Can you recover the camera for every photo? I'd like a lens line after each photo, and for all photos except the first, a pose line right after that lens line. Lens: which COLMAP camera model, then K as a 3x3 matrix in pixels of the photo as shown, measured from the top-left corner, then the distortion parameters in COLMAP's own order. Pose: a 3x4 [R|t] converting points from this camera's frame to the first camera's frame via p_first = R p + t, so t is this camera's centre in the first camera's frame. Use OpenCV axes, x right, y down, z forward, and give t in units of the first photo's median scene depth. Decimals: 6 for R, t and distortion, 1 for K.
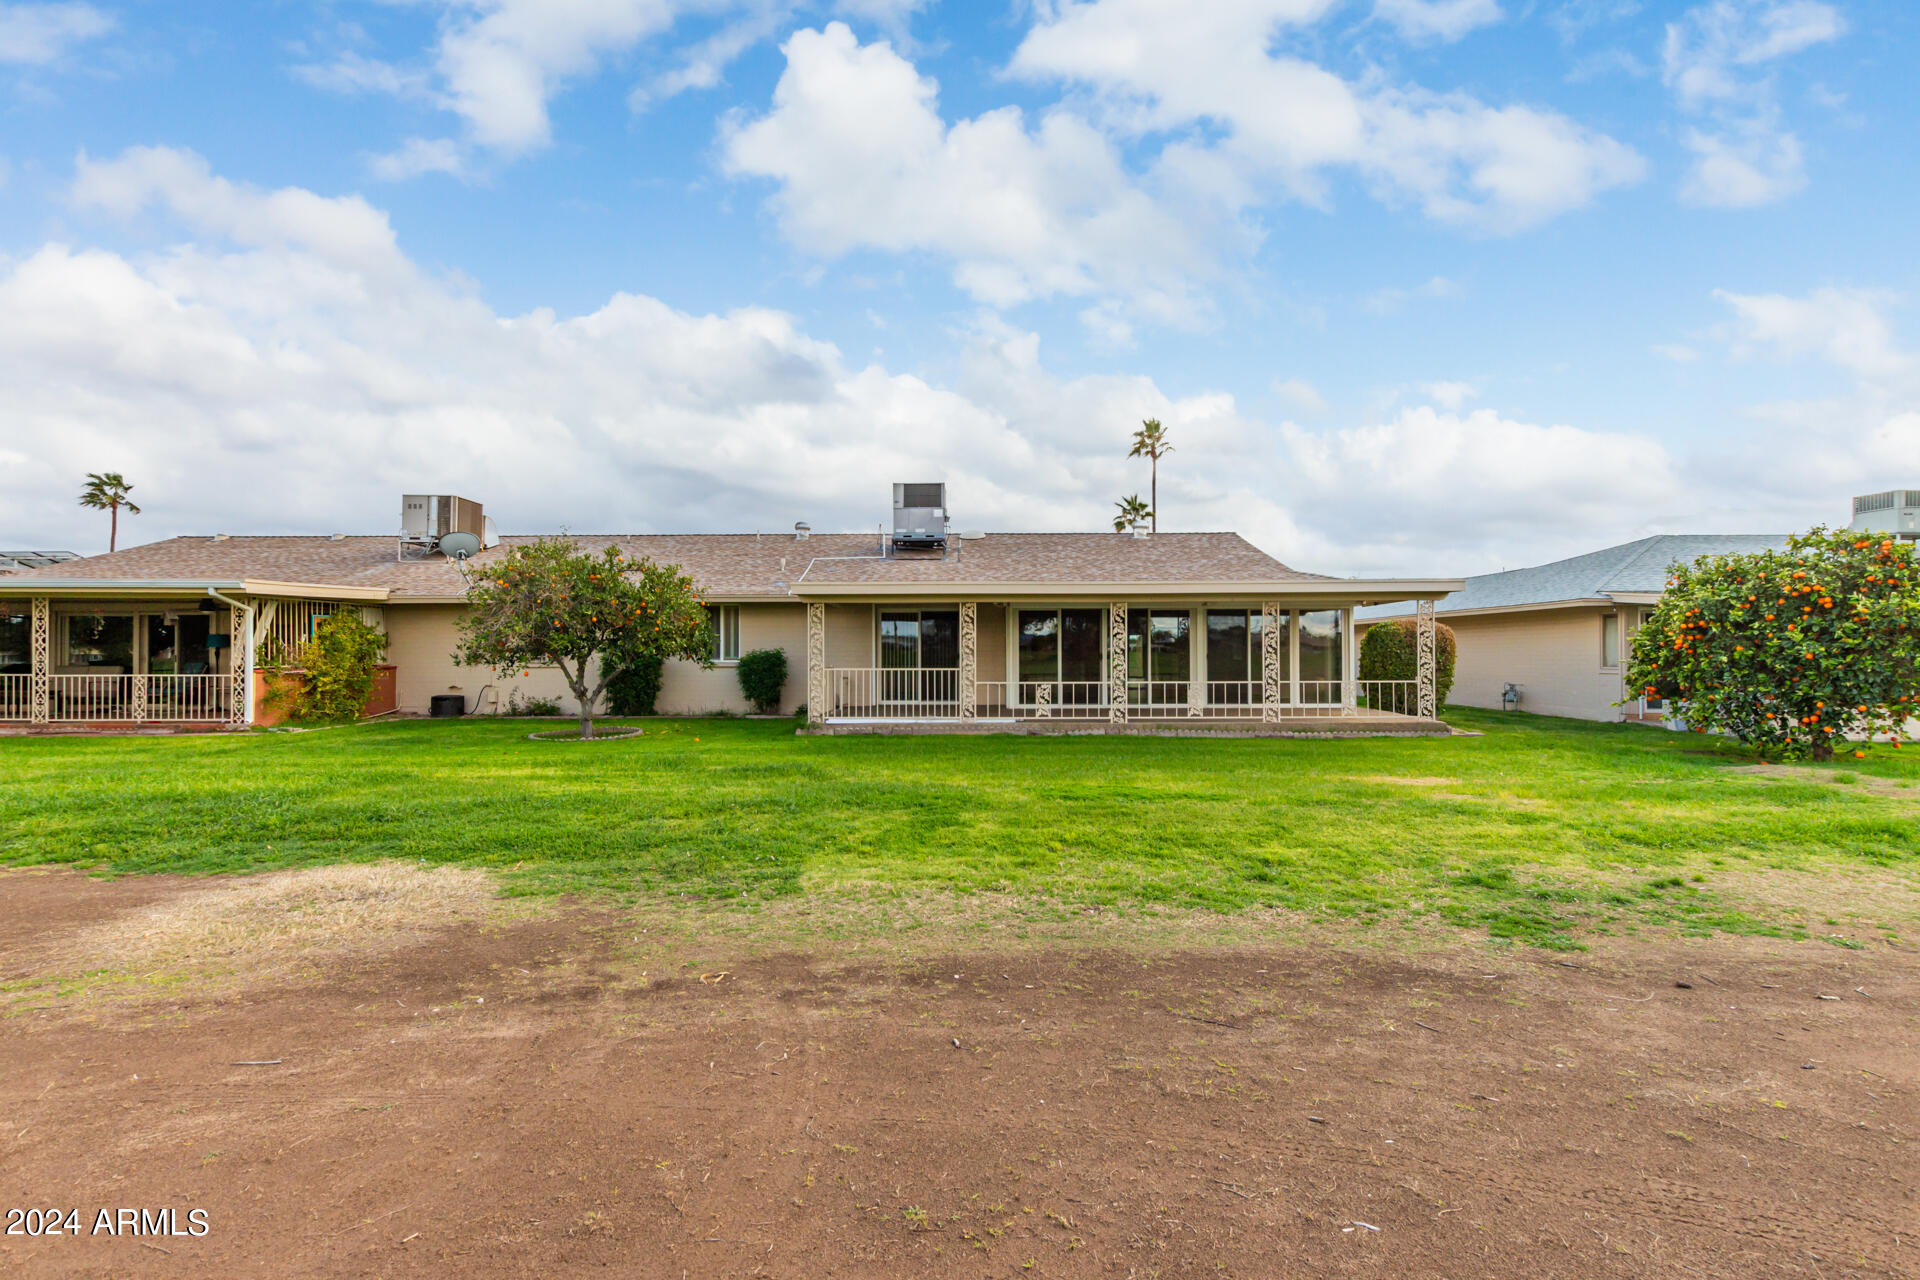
lens RADIAL K [[892.0, 0, 968.4], [0, 892.0, 656.2], [0, 0, 1]] dist [0.002405, 0.000041]
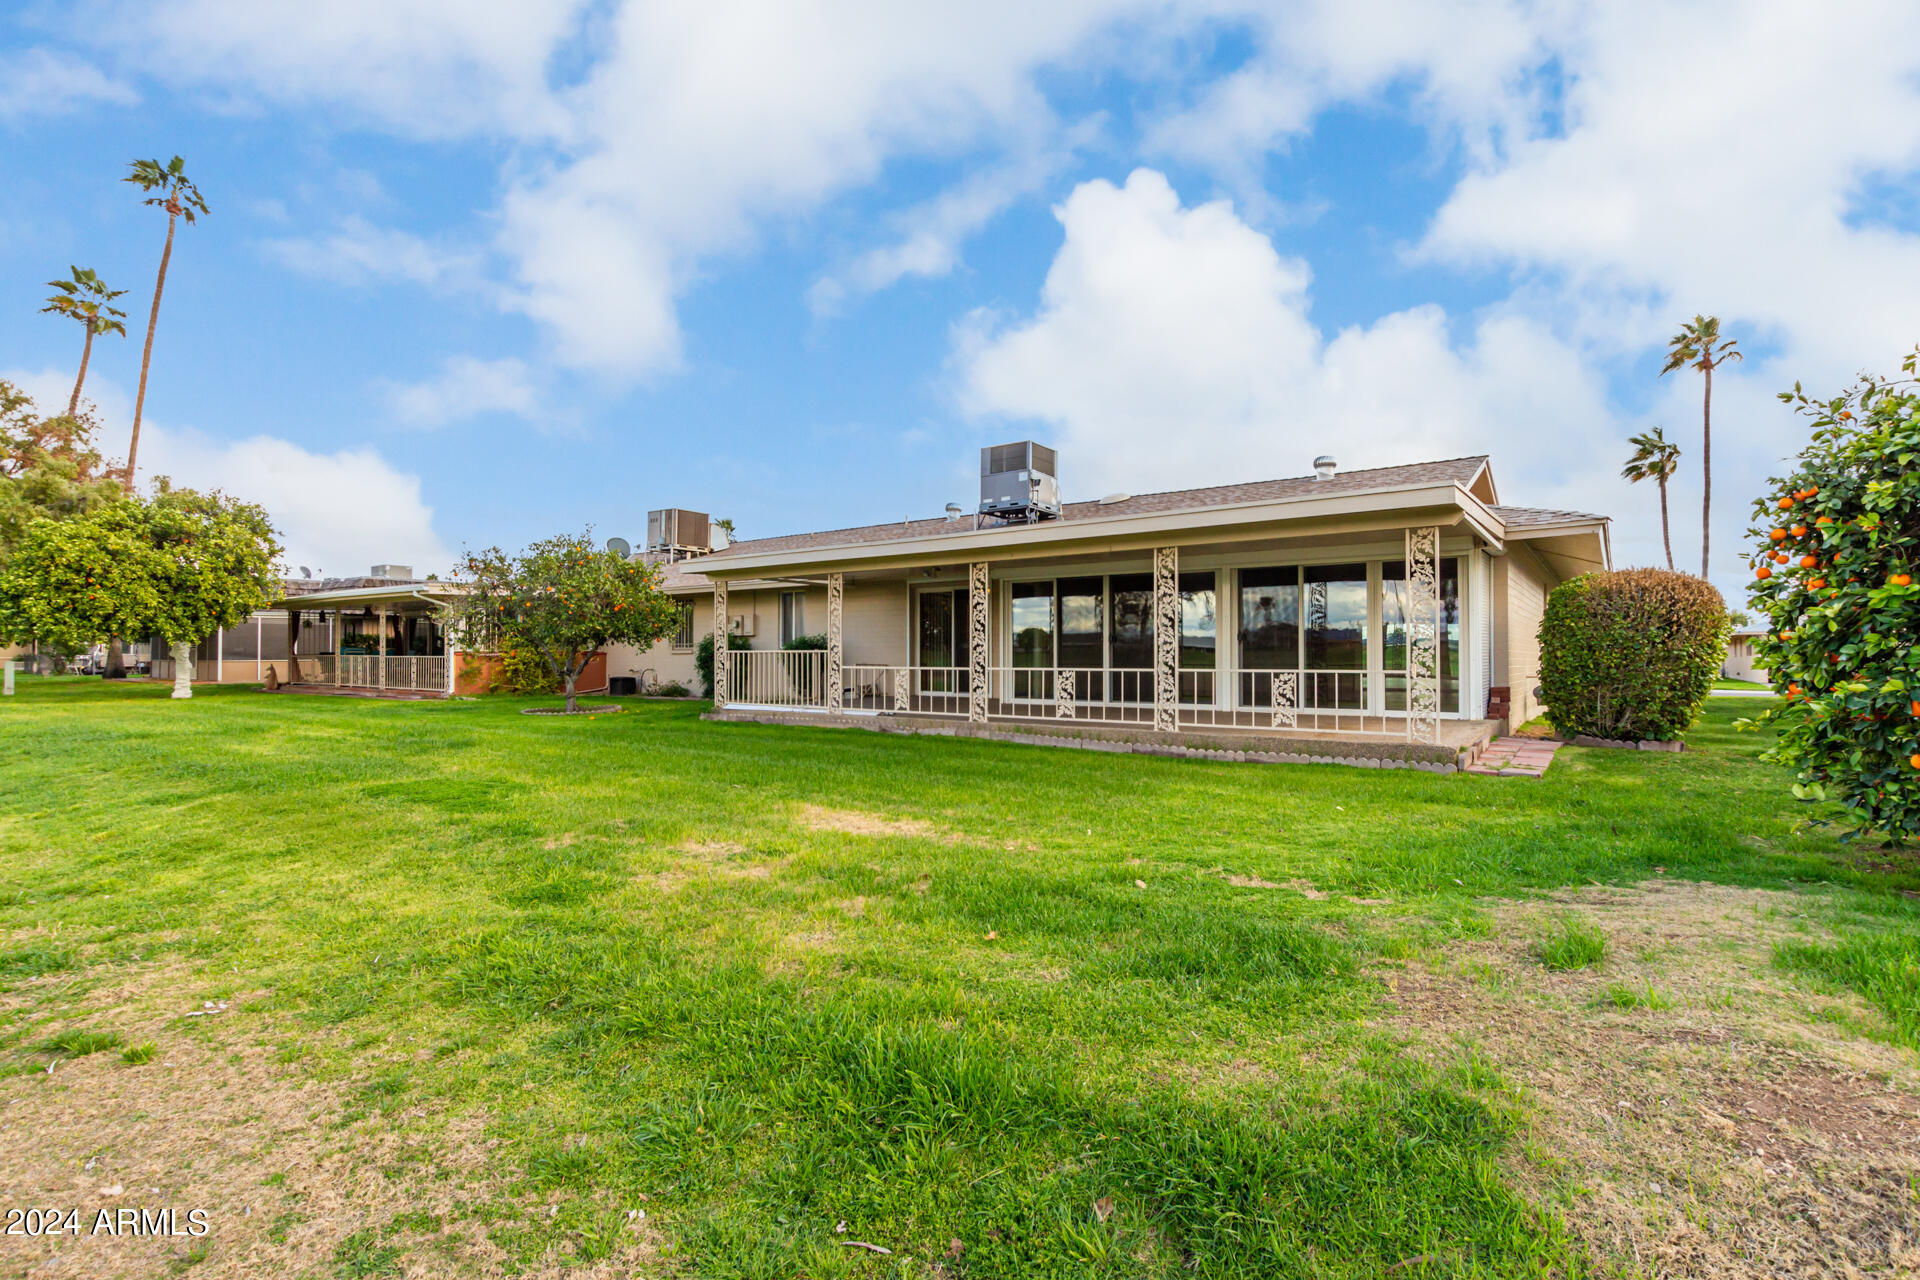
lens RADIAL K [[892.0, 0, 968.4], [0, 892.0, 656.2], [0, 0, 1]] dist [0.002405, 0.000041]
pose [[0.815198, 0.002655, -0.579176, 0.568280], [-0.002431, 0.999996, 0.001163, 0.016856], [0.579177, 0.000460, 0.815202, 0.352723]]
